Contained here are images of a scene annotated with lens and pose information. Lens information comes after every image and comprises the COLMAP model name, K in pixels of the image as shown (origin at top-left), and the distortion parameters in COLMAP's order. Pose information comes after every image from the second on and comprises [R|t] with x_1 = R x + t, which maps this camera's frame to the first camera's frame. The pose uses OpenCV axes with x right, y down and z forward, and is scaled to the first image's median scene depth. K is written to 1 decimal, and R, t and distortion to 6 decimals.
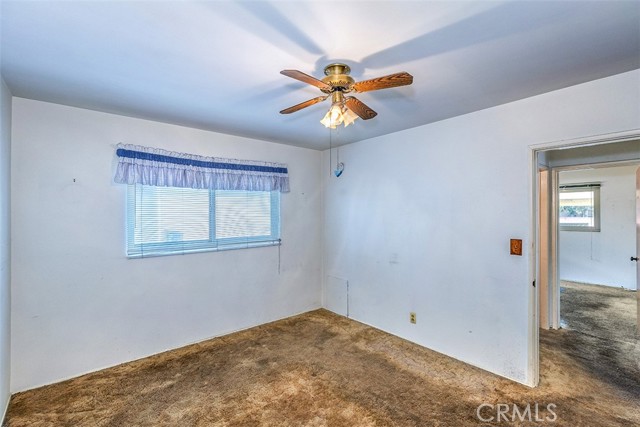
lens RADIAL K [[292.7, 0, 323.4], [0, 292.7, 214.7], [0, 0, 1]] dist [0.005801, 0.000203]
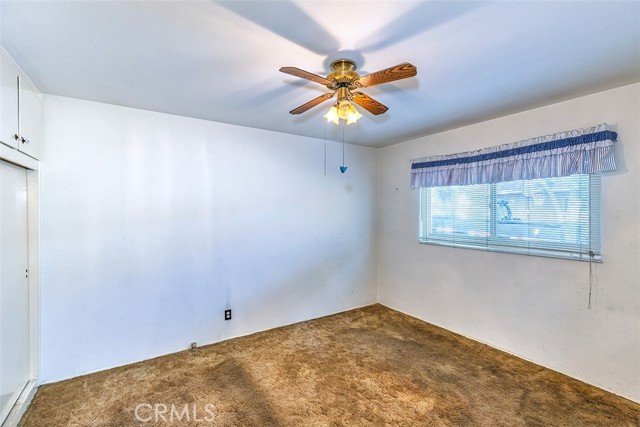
lens RADIAL K [[292.7, 0, 323.6], [0, 292.7, 212.9], [0, 0, 1]] dist [0.005801, 0.000203]
pose [[-0.127564, 0.012118, -0.991756, 0.695143], [-0.006442, 0.999894, 0.013046, -0.002919], [0.991809, 0.008053, -0.127472, 0.698512]]
